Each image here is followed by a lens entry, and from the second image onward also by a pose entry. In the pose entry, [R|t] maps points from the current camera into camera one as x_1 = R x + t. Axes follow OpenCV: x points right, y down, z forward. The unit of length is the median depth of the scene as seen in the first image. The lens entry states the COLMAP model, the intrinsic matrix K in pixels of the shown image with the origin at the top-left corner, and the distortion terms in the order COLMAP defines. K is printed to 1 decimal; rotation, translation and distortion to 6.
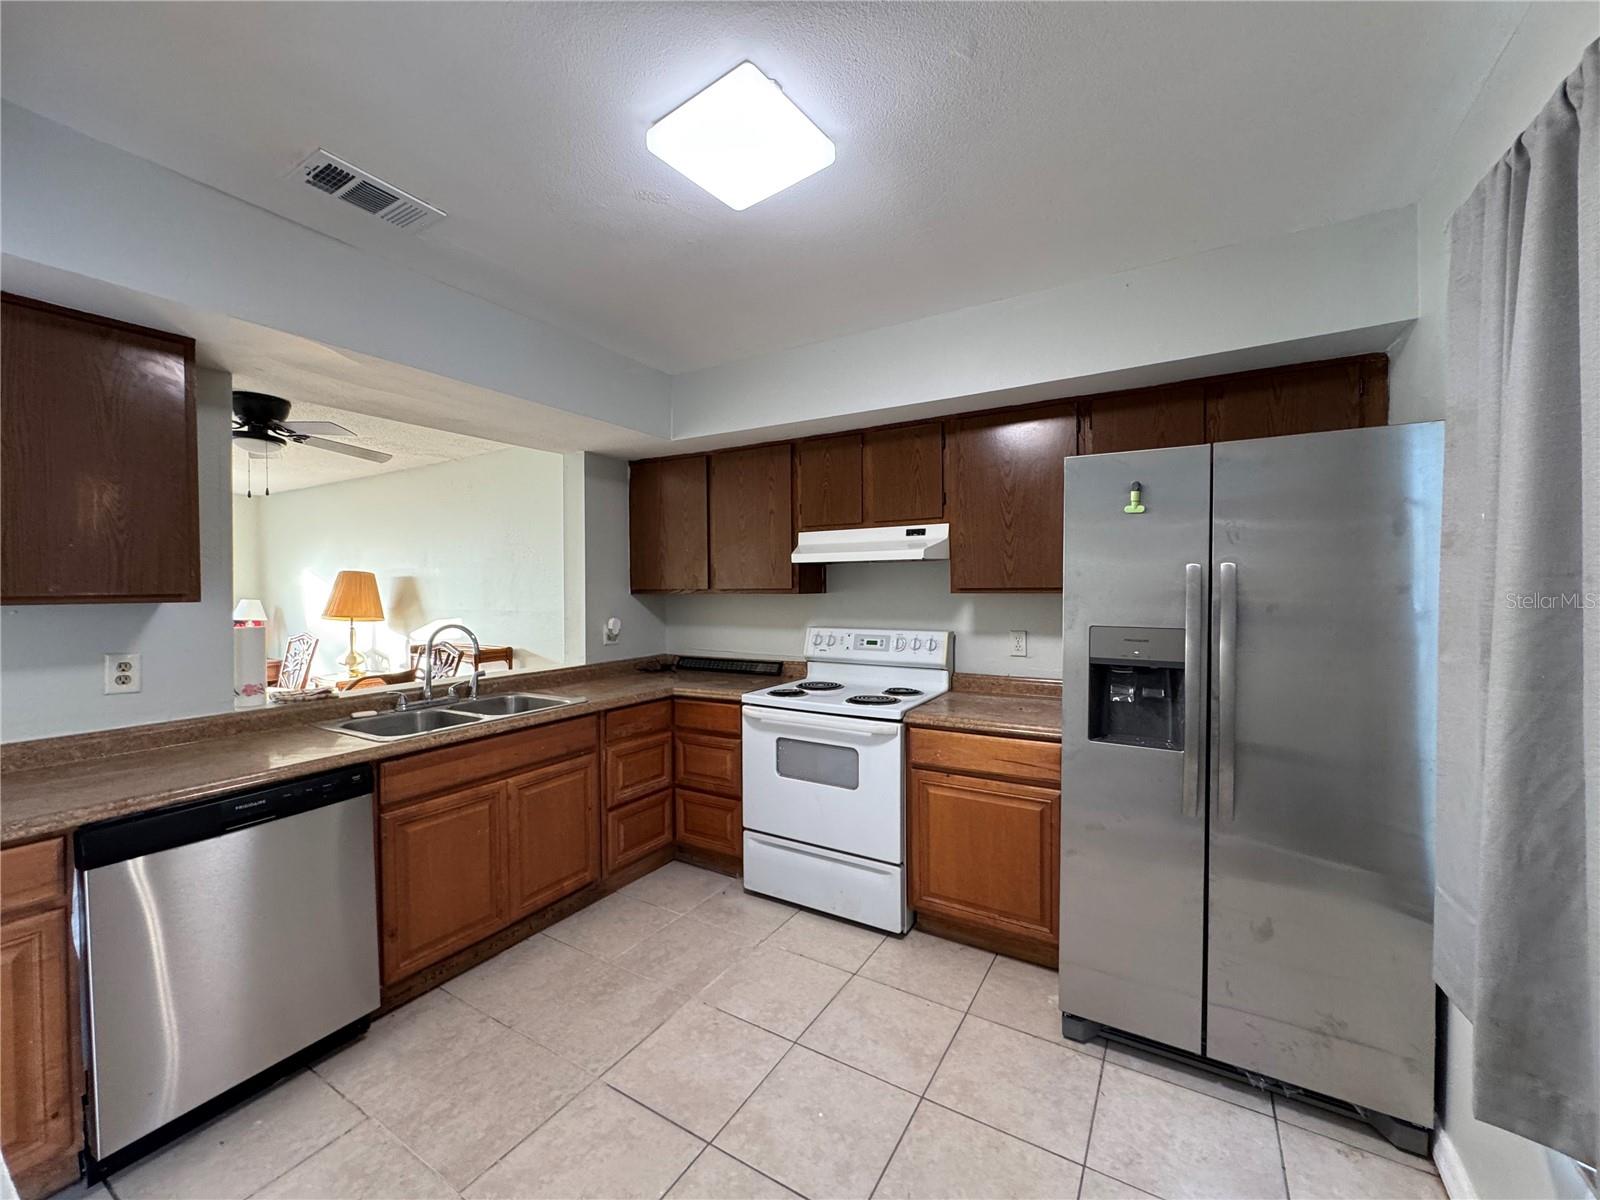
lens RADIAL K [[641.0, 0, 800.0], [0, 641.0, 600.0], [0, 0, 1]] dist [-0.002907, 0.000969]
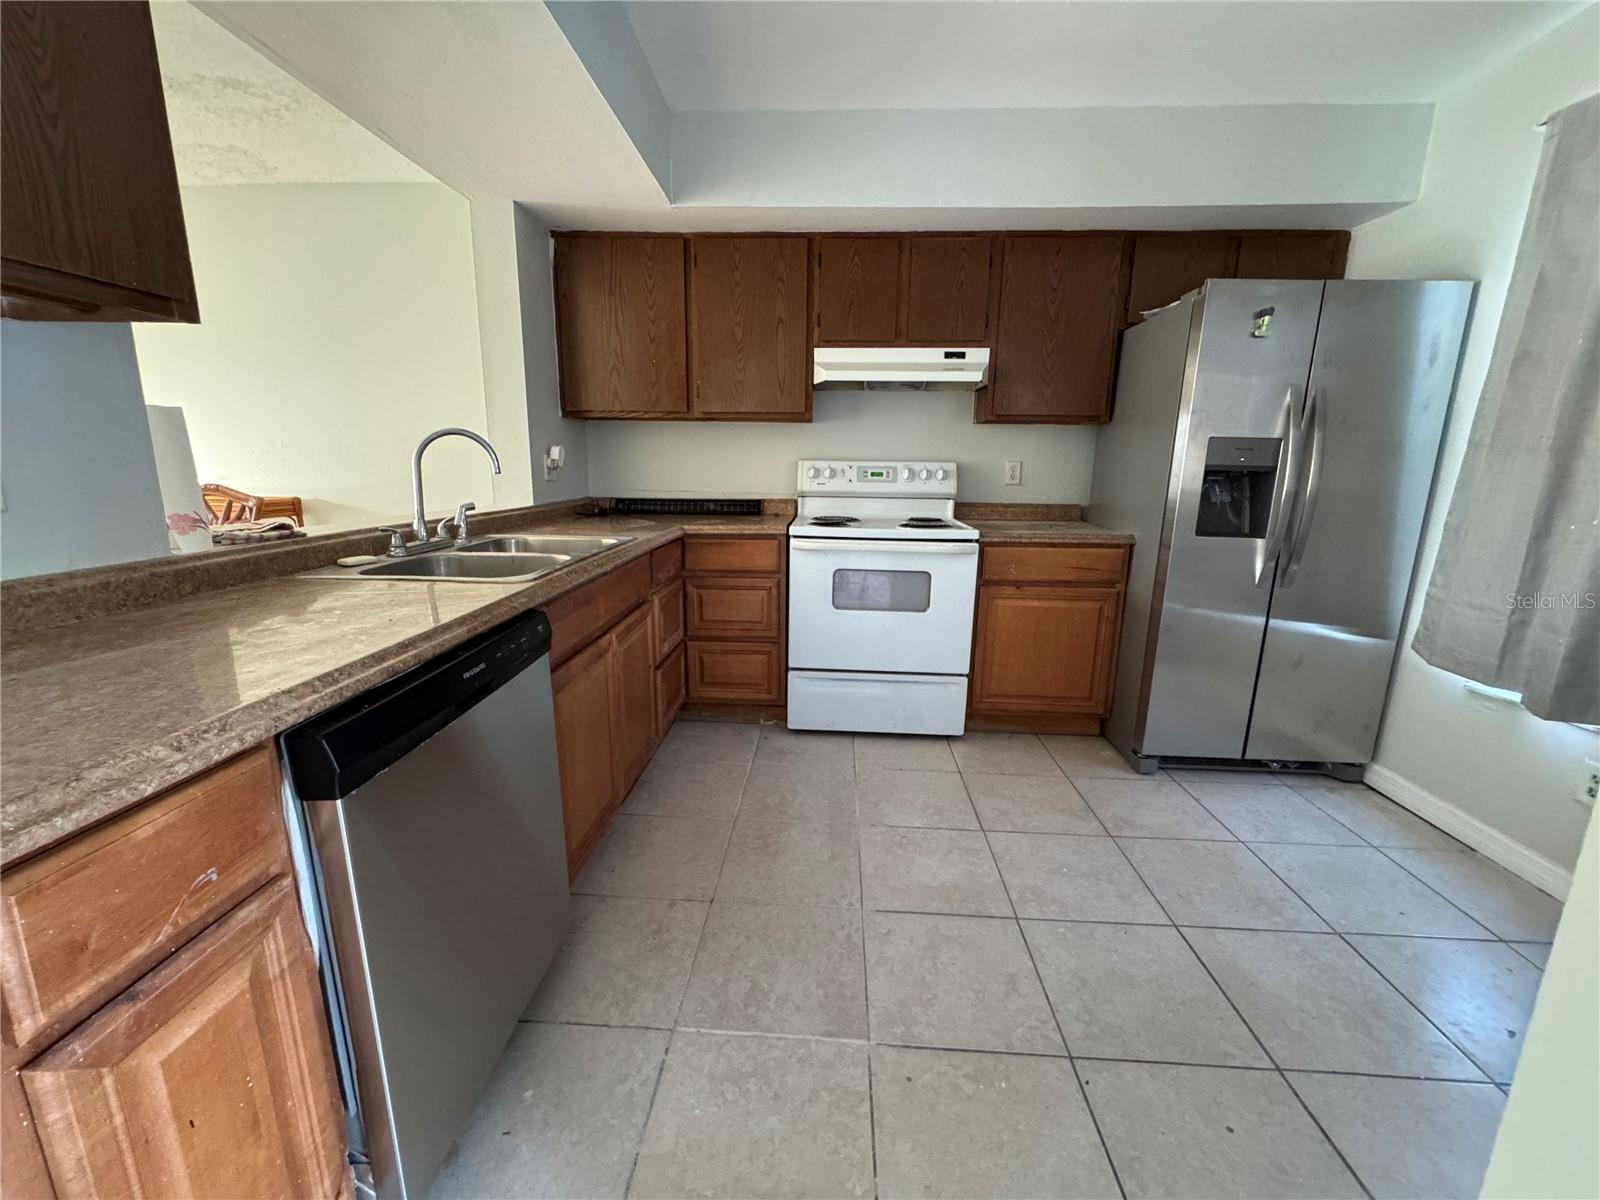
lens RADIAL K [[641.0, 0, 800.0], [0, 641.0, 600.0], [0, 0, 1]] dist [-0.002907, 0.000969]
pose [[0.883170, -0.080381, 0.462114, -0.510259], [-0.009804, 0.981828, 0.189519, 0.078489], [-0.468950, -0.171908, 0.866333, 0.194751]]
